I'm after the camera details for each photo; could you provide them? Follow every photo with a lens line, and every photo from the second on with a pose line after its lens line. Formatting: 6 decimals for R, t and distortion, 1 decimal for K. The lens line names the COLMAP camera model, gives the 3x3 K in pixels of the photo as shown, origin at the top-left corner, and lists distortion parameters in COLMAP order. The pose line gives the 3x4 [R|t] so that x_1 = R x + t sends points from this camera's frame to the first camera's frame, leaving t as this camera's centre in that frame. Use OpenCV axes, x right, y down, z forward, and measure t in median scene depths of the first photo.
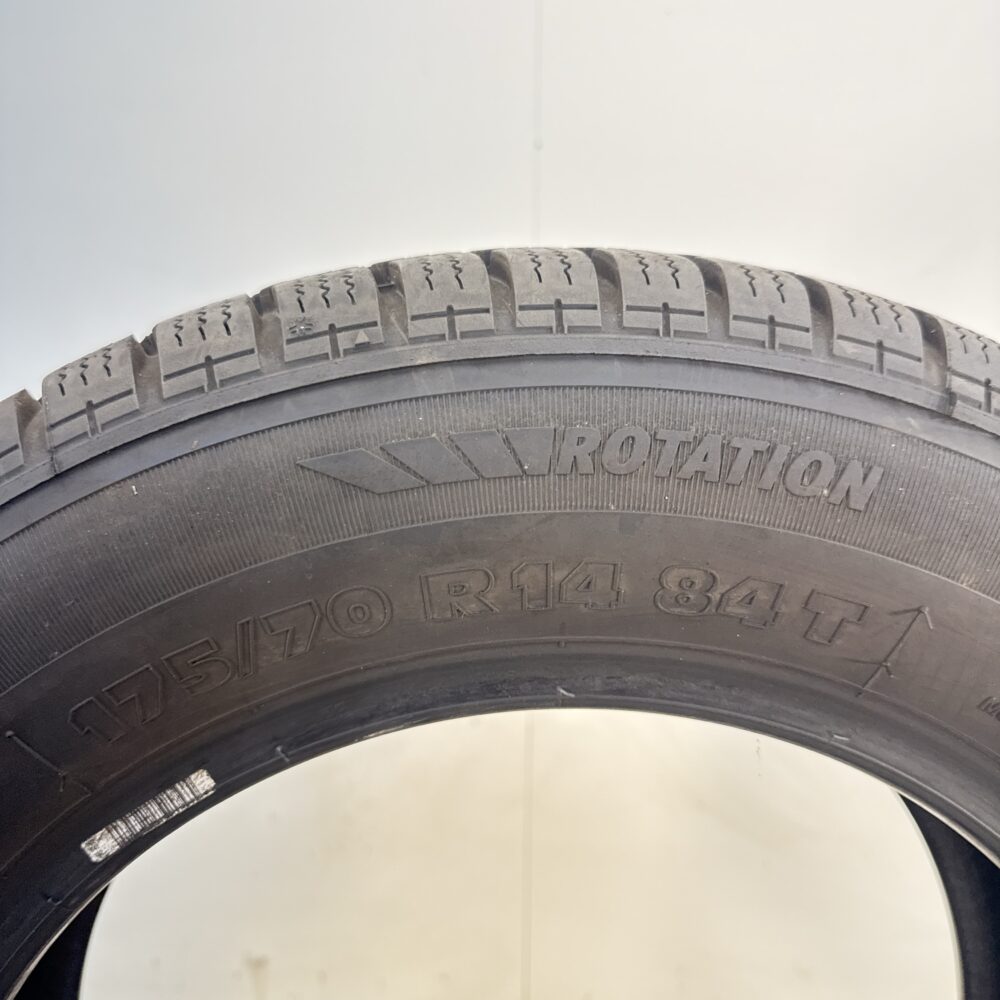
lens RADIAL K [[880.5, 0, 500.0], [0, 880.5, 500.0], [0, 0, 1]] dist [0.072425, -0.282496]
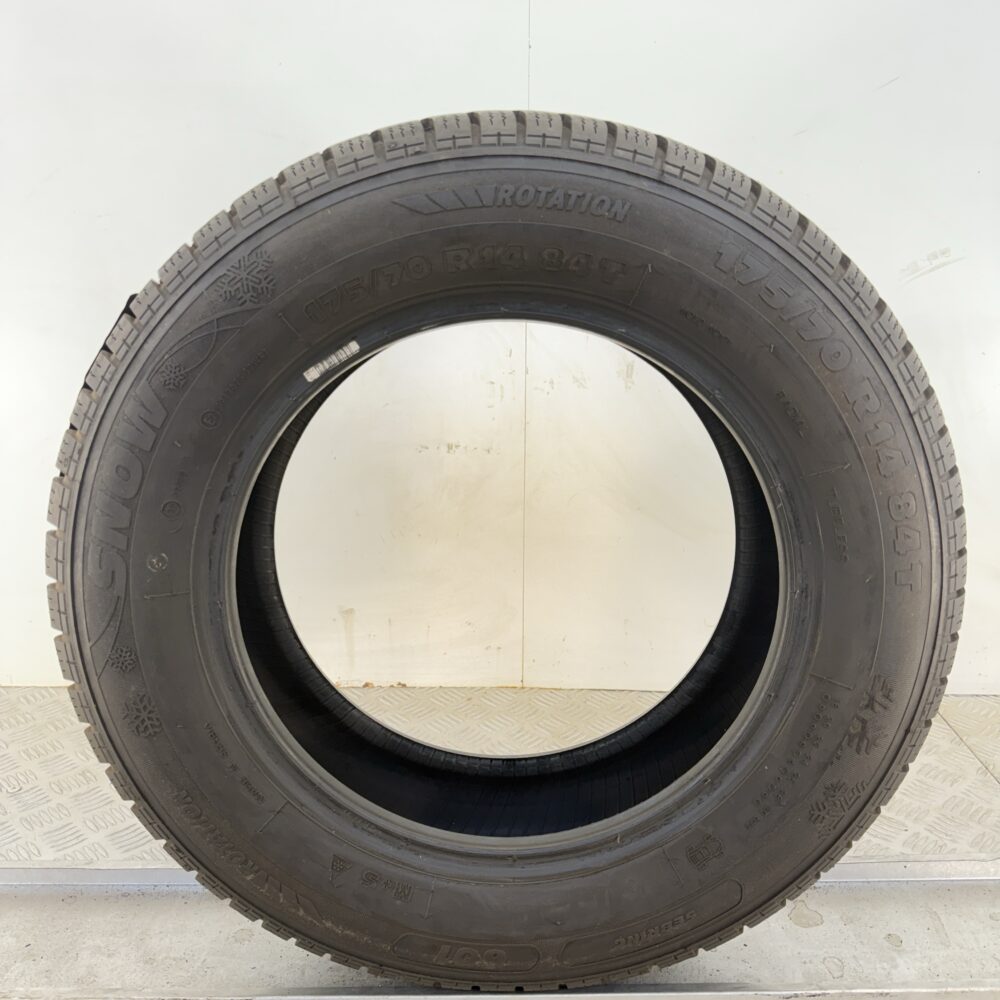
lens RADIAL K [[782.3, 0, 500.0], [0, 782.3, 500.0], [0, 0, 1]] dist [-0.006694, -0.005050]
pose [[0.999018, 0.009543, -0.043260, 0.171903], [-0.002749, 0.987993, 0.154472, 0.435647], [0.044215, -0.154202, 0.987050, -1.255480]]
